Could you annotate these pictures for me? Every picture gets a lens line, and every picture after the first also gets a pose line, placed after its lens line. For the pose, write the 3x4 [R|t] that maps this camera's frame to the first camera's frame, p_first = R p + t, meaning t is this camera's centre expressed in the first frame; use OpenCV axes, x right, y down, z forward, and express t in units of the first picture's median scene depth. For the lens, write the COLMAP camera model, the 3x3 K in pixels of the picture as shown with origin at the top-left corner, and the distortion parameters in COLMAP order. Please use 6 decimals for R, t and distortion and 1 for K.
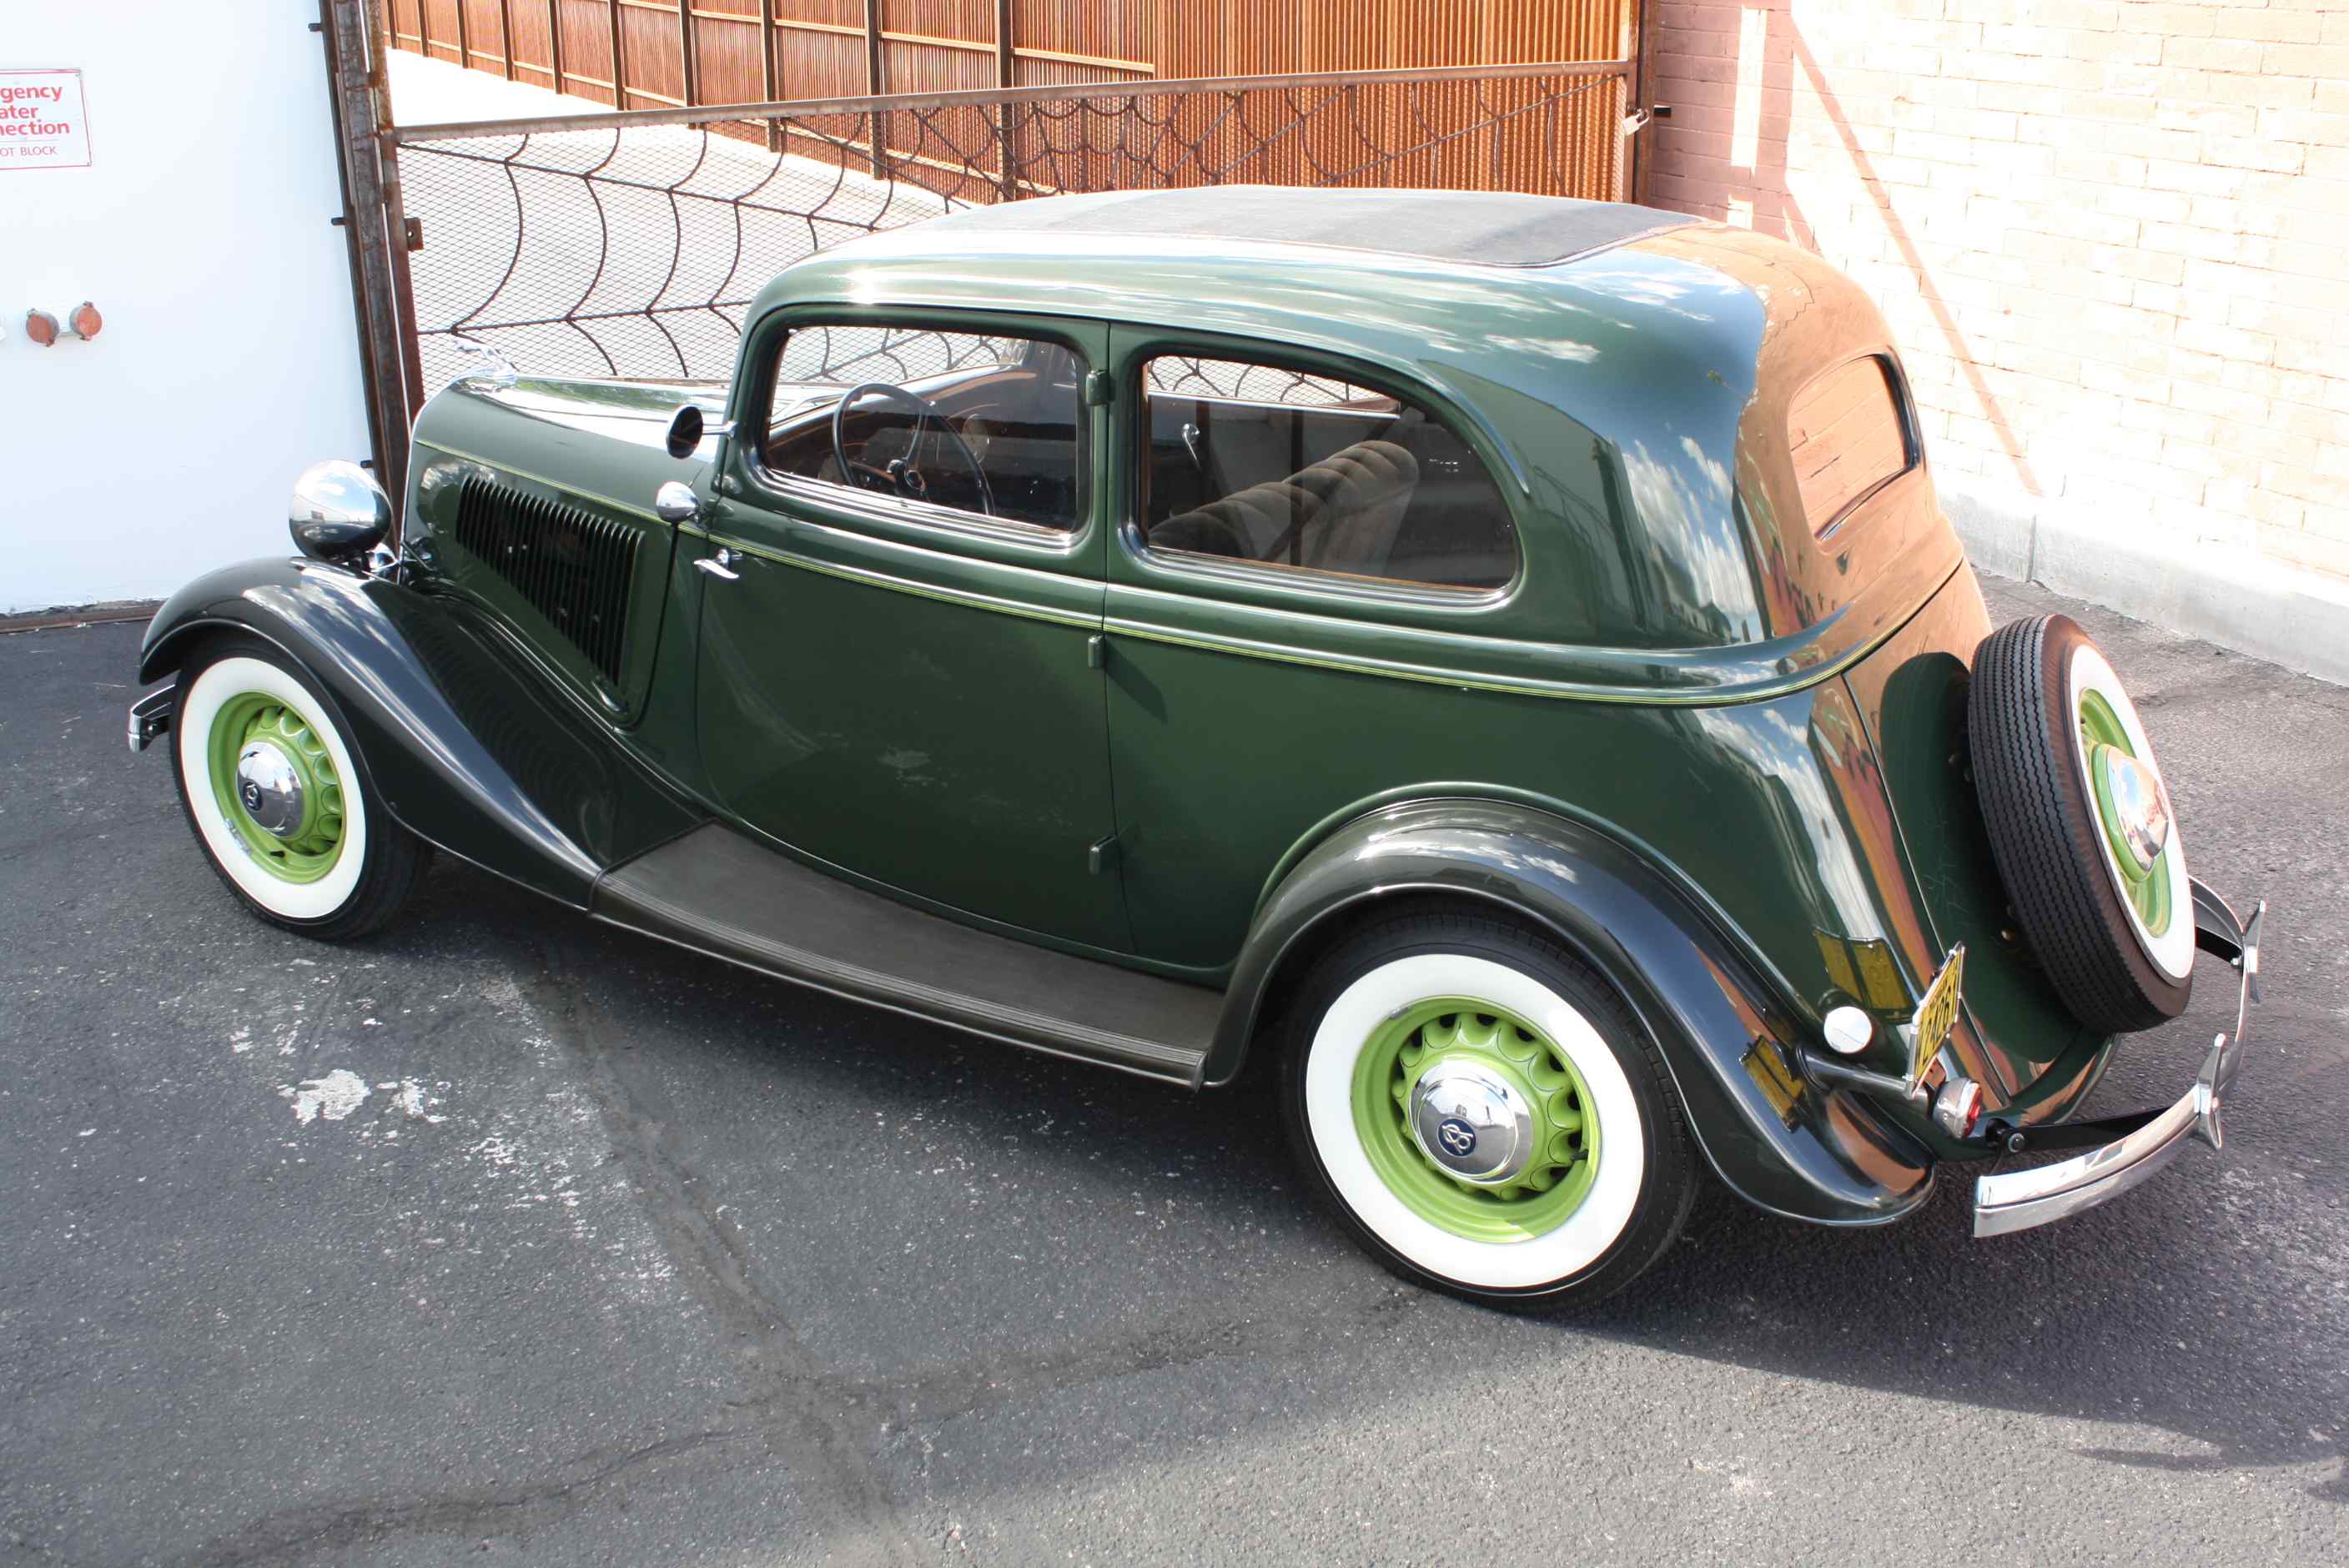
lens RADIAL K [[2362.1, 0, 1181.8], [0, 2362.1, 783.4], [0, 0, 1]] dist [-0.112666, 0.091821]
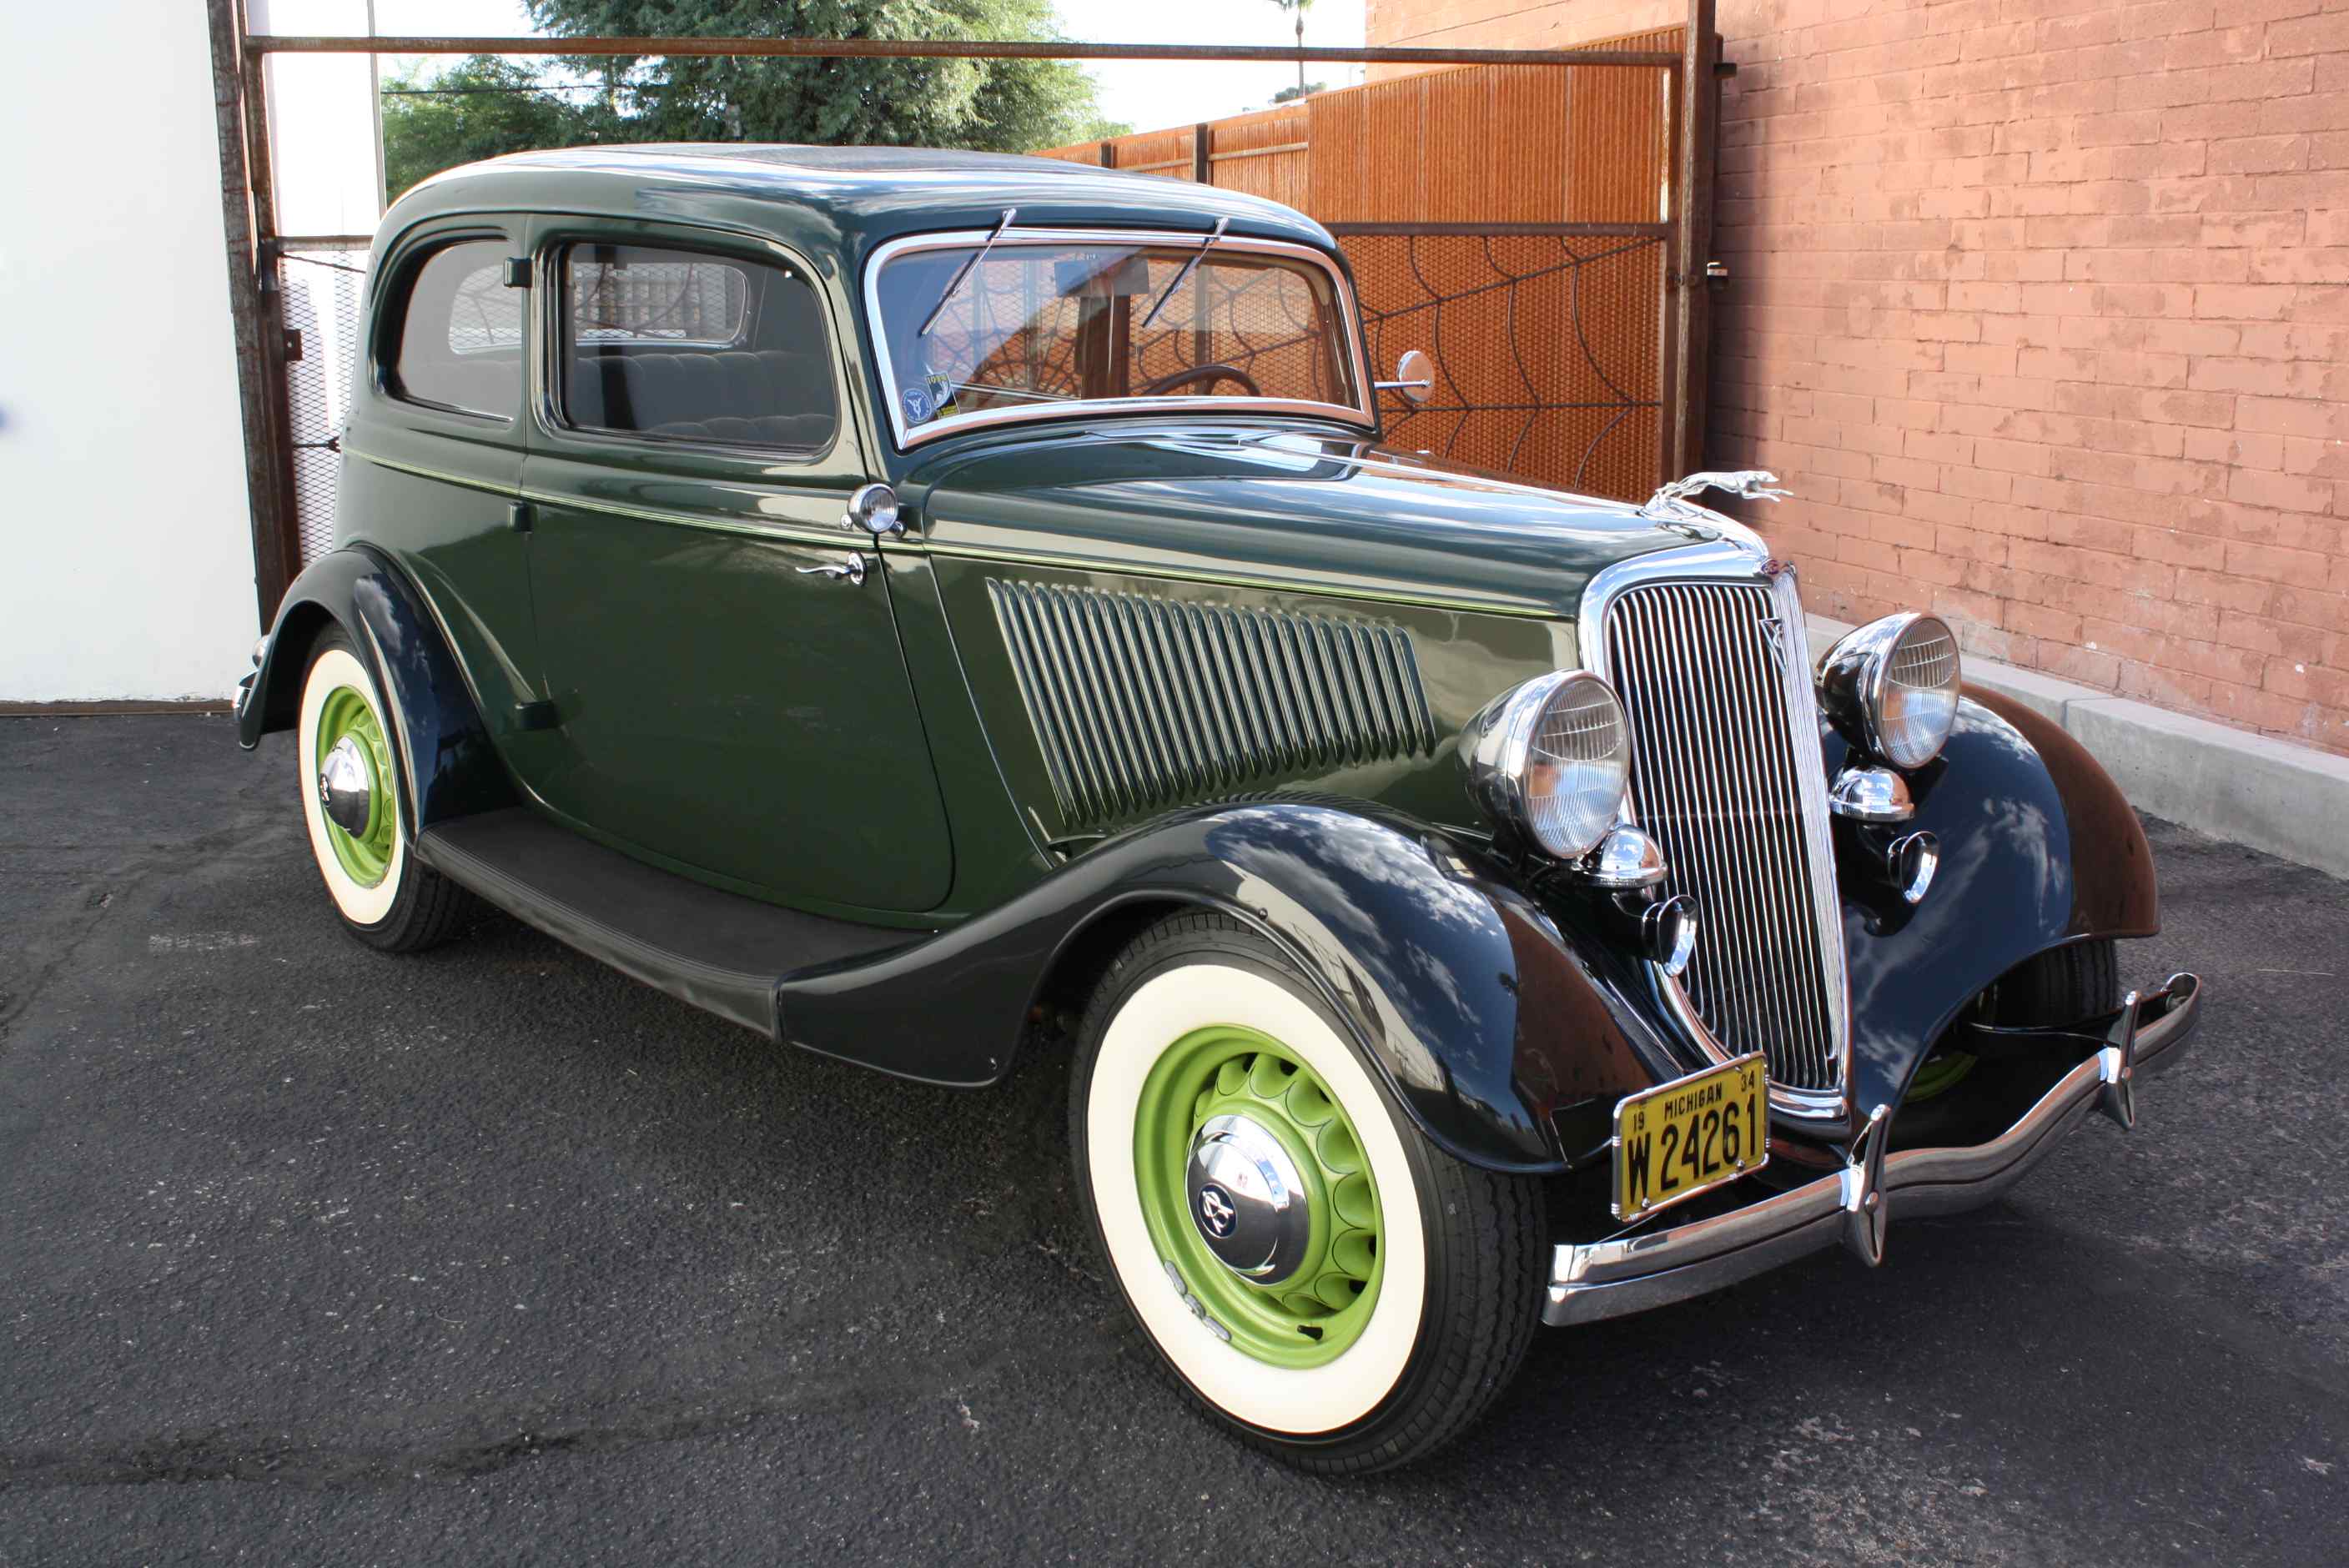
lens RADIAL K [[2301.2, 0, 1181.3], [0, 2301.2, 785.9], [0, 0, 1]] dist [-0.136741, 0.136825]
pose [[0.980737, 0.044714, -0.190145, 0.241482], [-0.070338, 0.988987, -0.130223, 0.050930], [0.182228, 0.141089, 0.973081, 0.171600]]
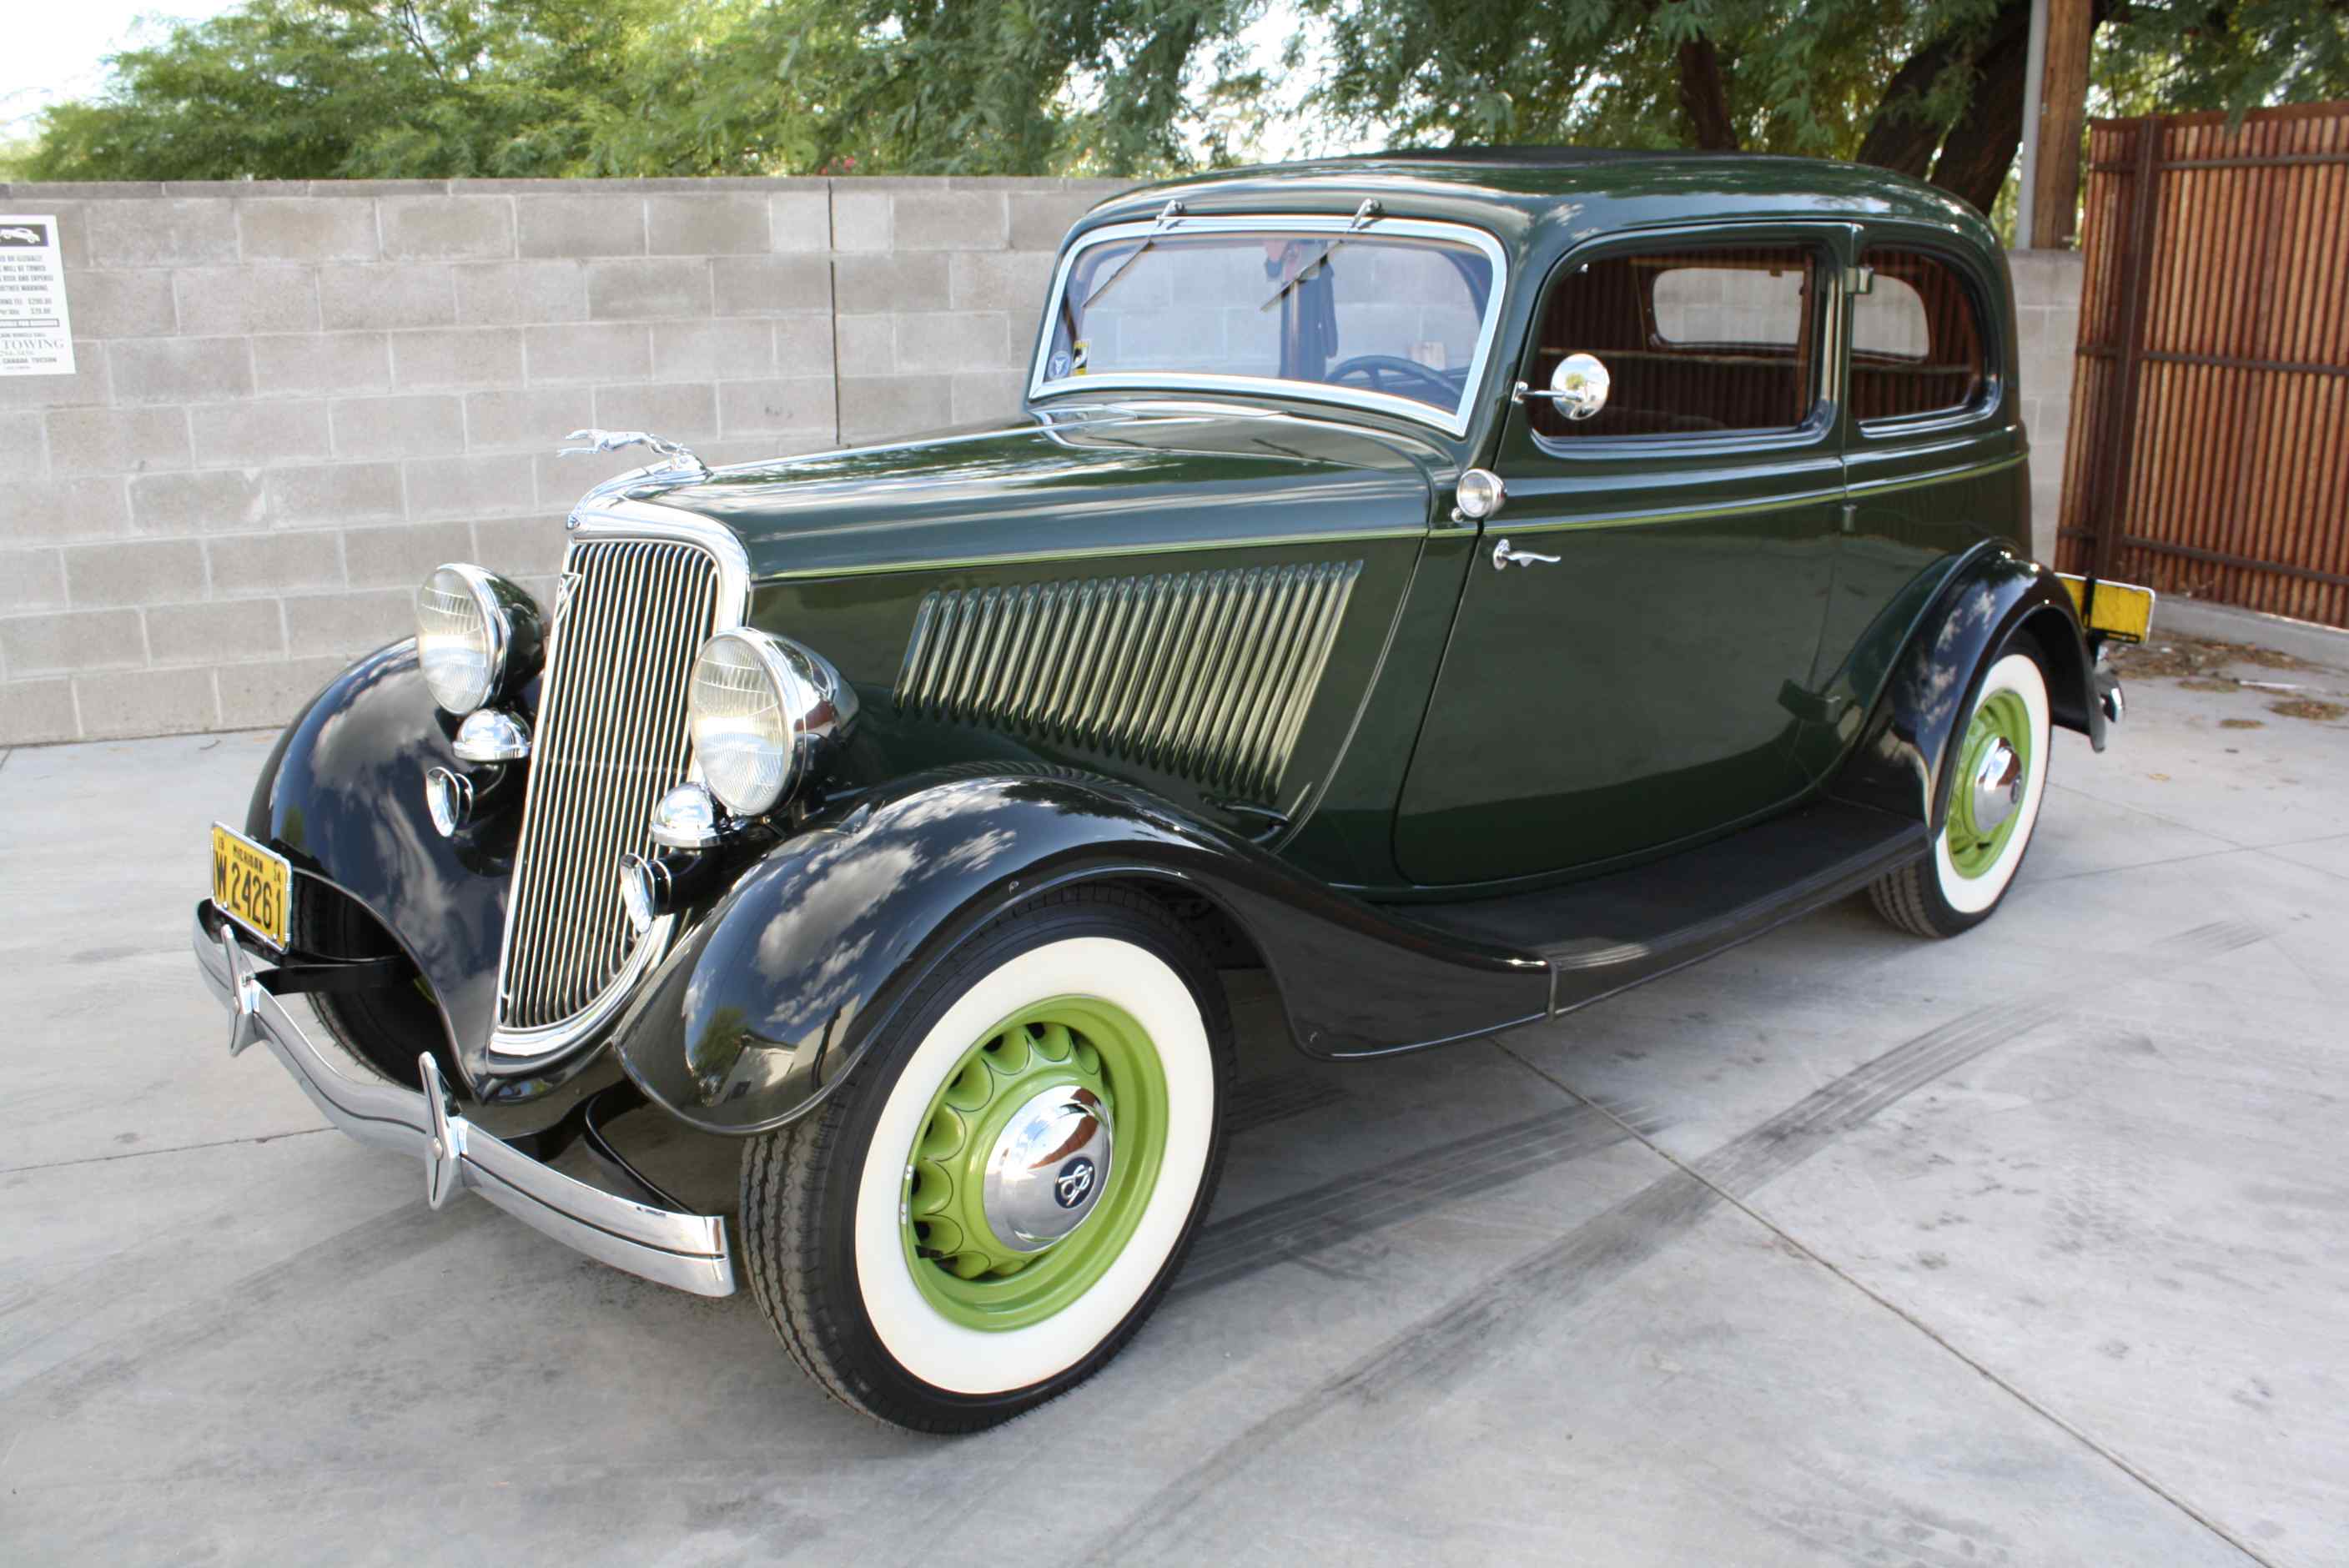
lens RADIAL K [[1976.9, 0, 1194.2], [0, 1976.9, 788.2], [0, 0, 1]] dist [-0.164035, 0.141360]
pose [[0.277905, -0.270854, 0.921633, -0.579231], [0.321713, 0.930263, 0.176383, -0.113794], [-0.905135, 0.247483, 0.345662, 0.563390]]
